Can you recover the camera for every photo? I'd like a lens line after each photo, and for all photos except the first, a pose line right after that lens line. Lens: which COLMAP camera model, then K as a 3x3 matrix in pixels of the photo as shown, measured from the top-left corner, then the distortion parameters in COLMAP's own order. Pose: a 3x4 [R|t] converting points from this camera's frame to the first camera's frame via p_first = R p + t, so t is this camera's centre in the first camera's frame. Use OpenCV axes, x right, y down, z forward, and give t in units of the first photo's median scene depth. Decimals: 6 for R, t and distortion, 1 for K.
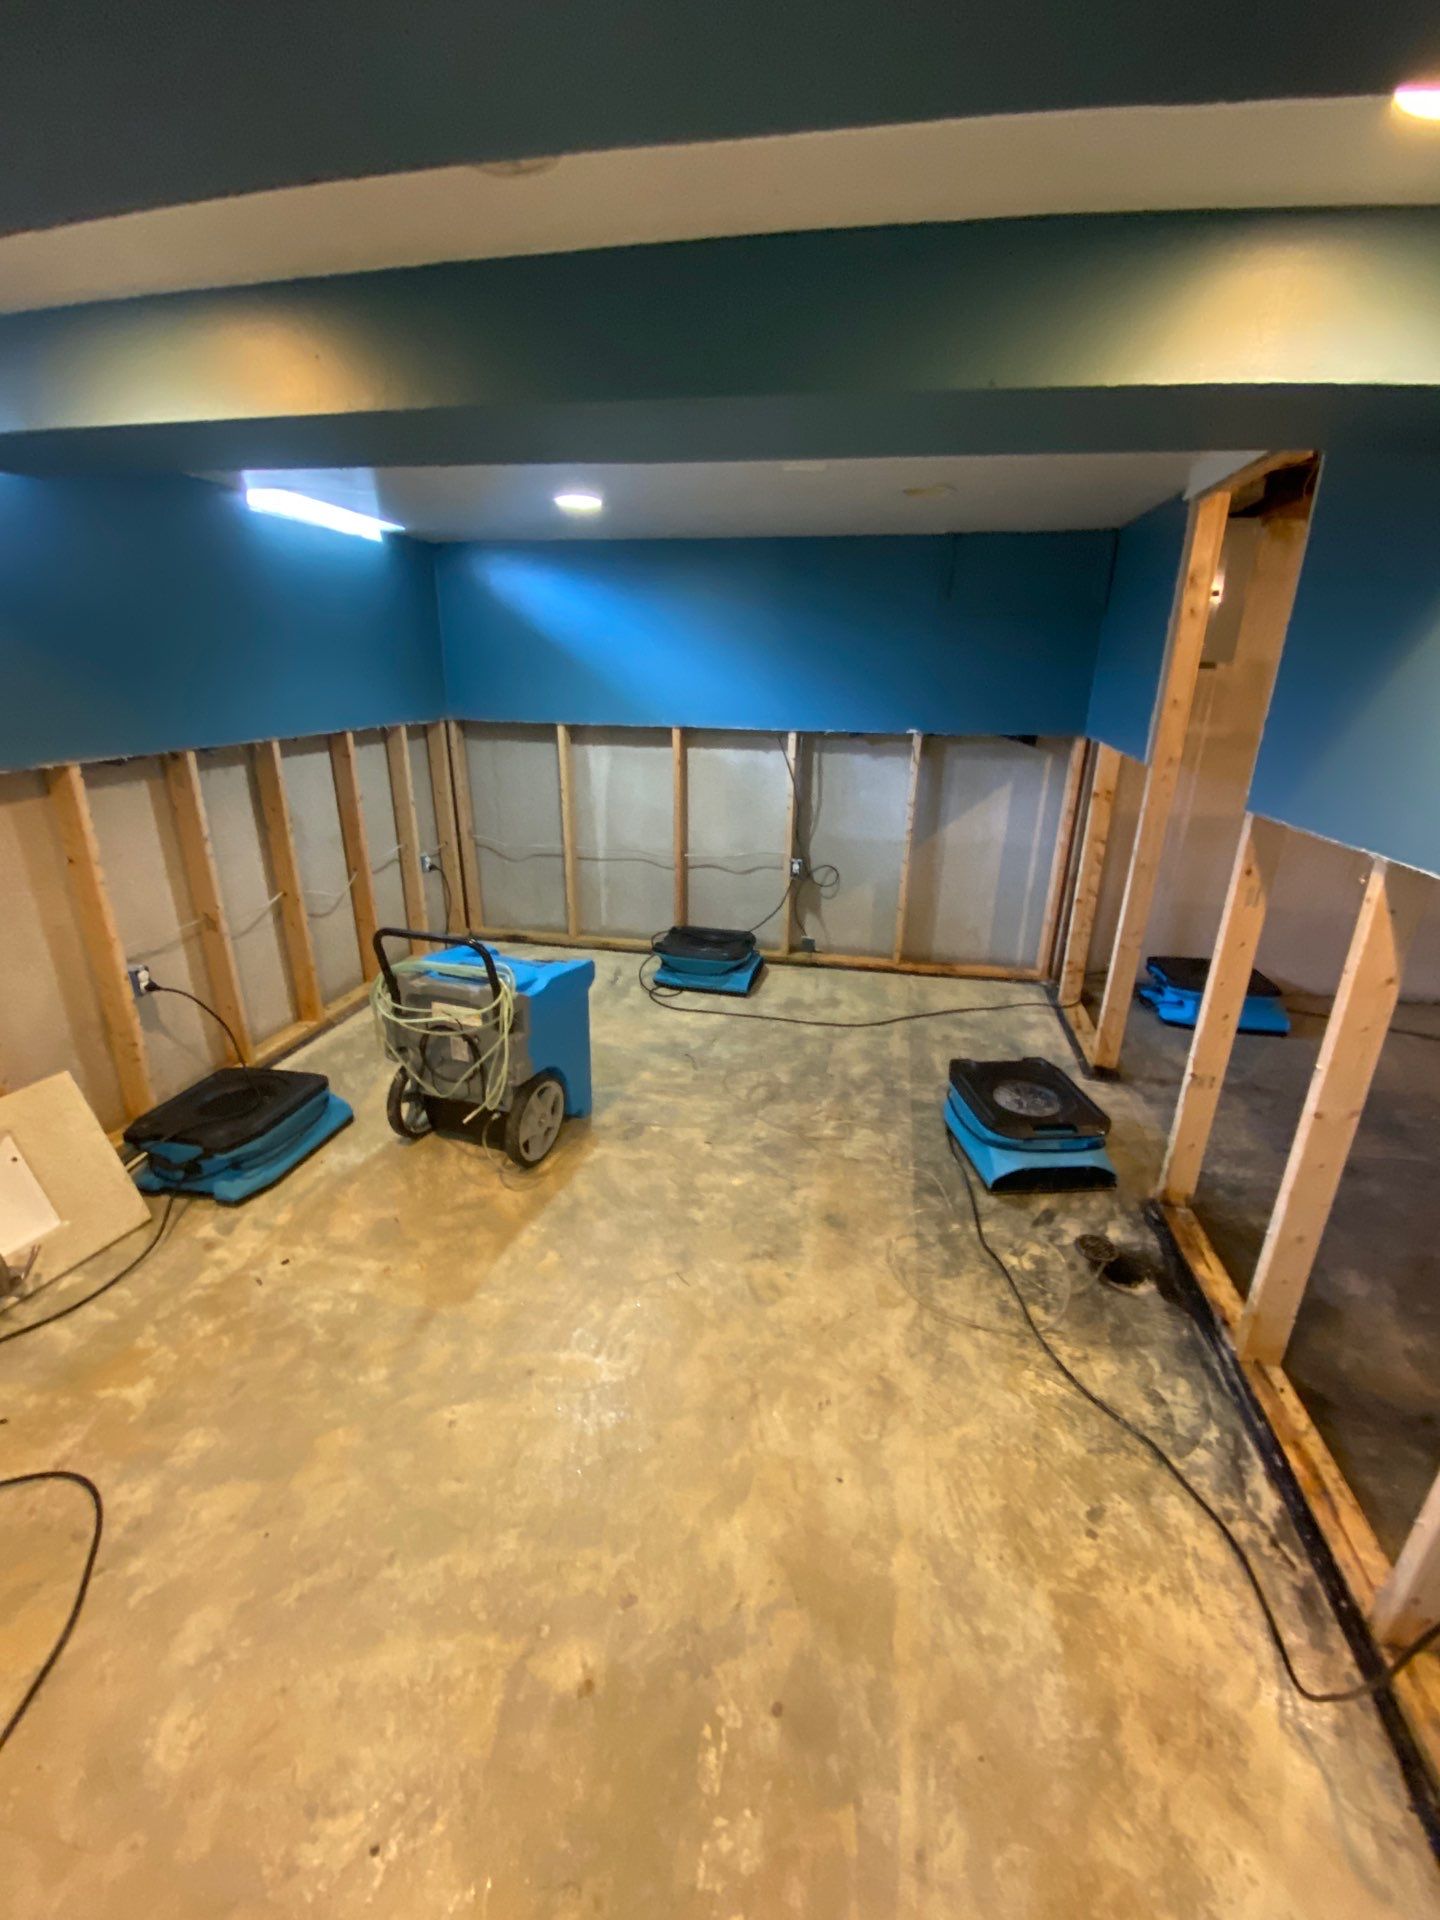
lens RADIAL K [[794.9, 0, 734.4], [0, 794.9, 951.3], [0, 0, 1]] dist [-0.010928, -0.000547]
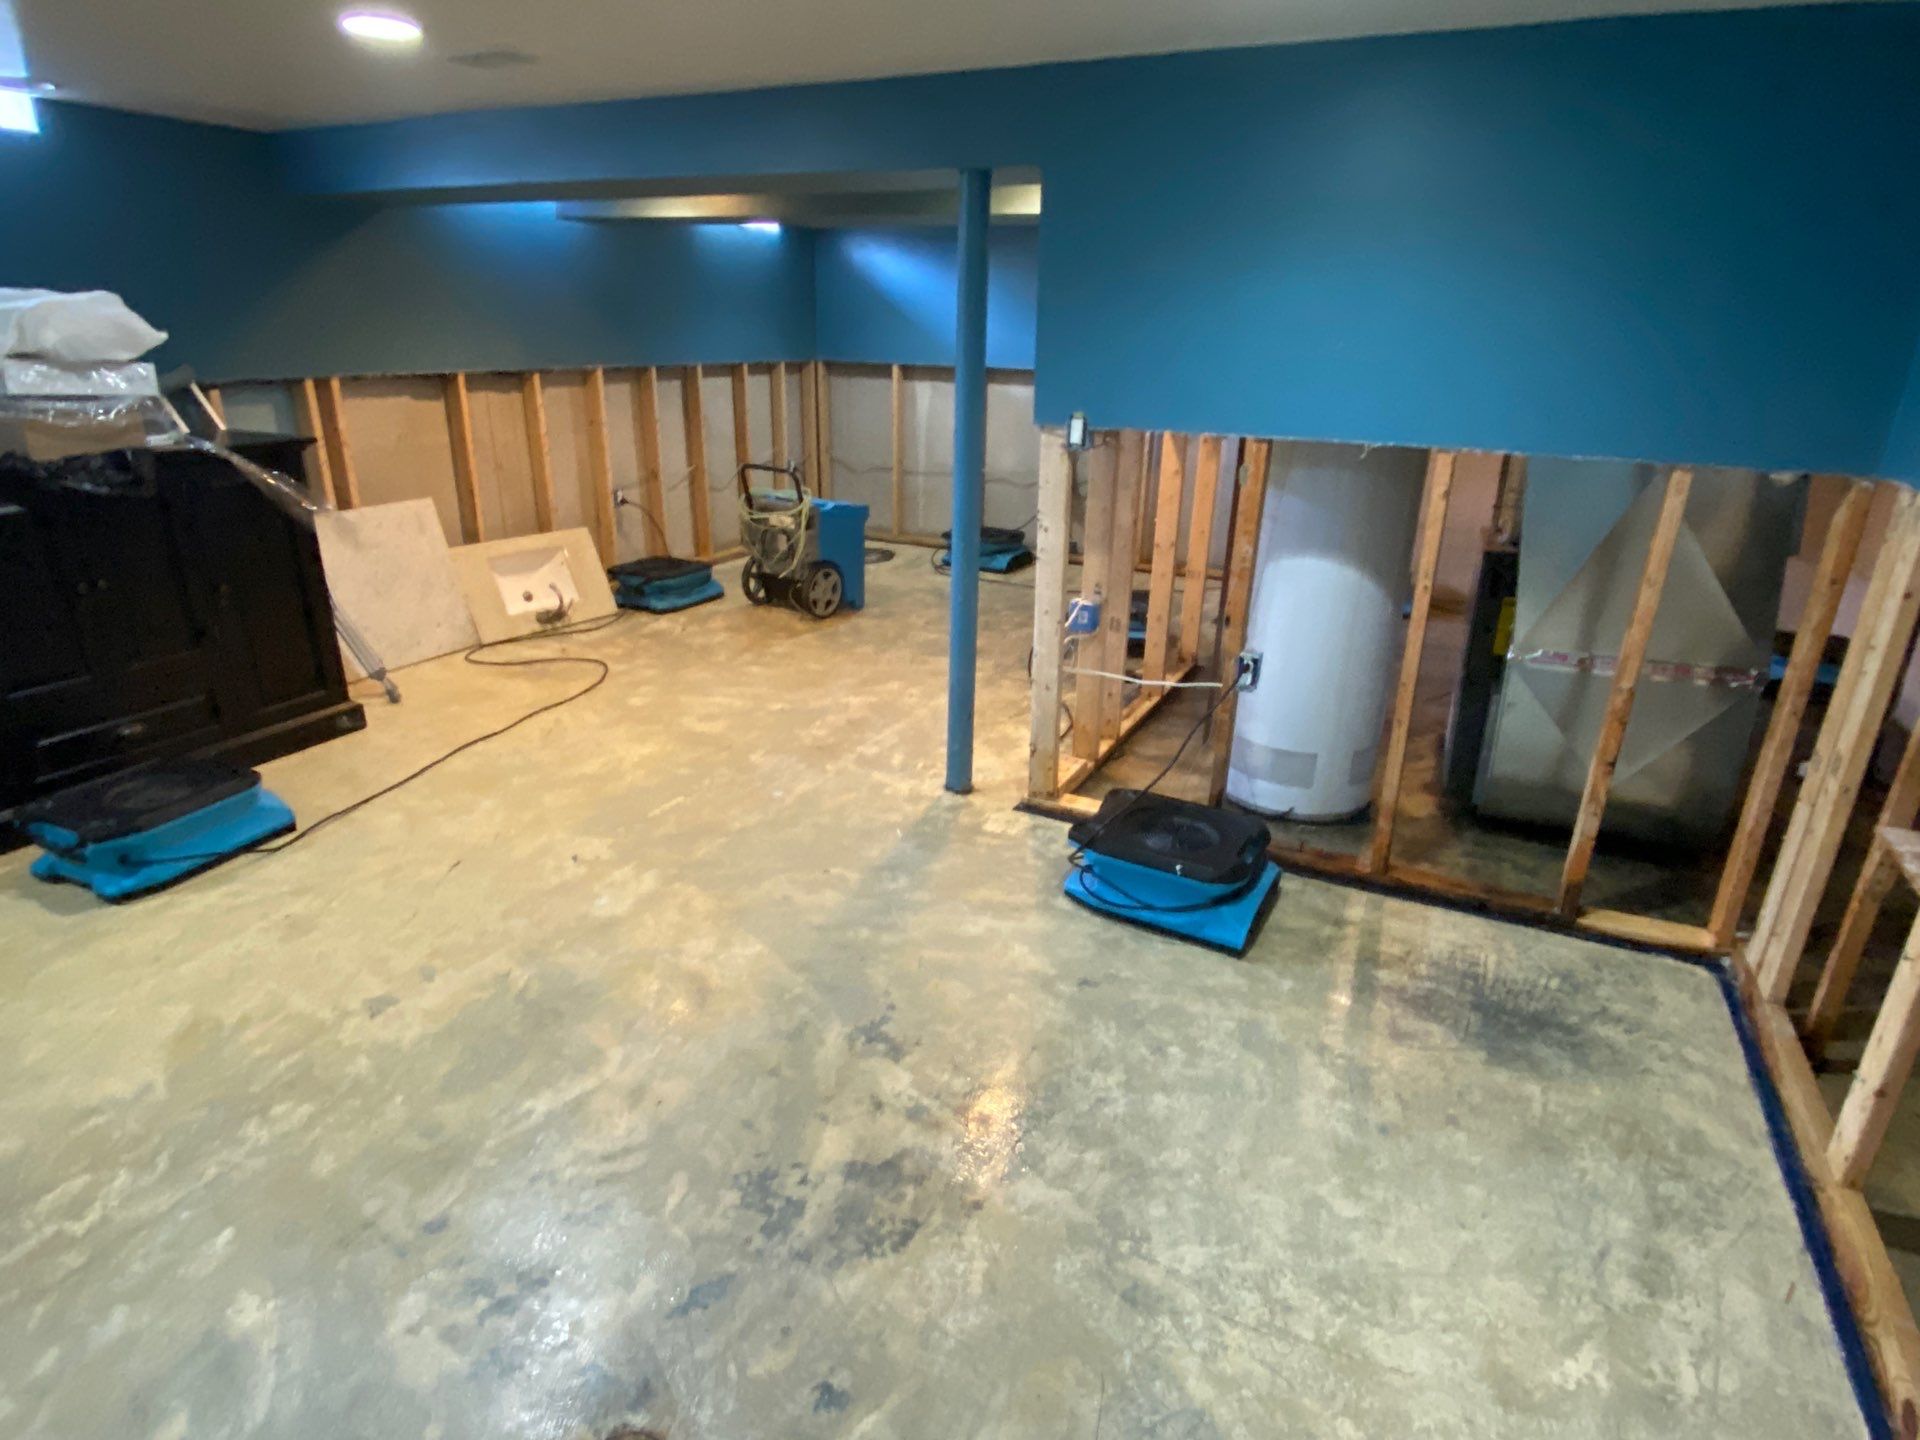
lens RADIAL K [[1024.6, 0, 965.3], [0, 1024.6, 714.7], [0, 0, 1]] dist [0.012874, -0.013920]
pose [[0.966297, 0.099089, -0.237597, 0.541260], [-0.095555, 0.995075, 0.026373, 0.360376], [0.239040, -0.002781, 0.971006, -0.958279]]
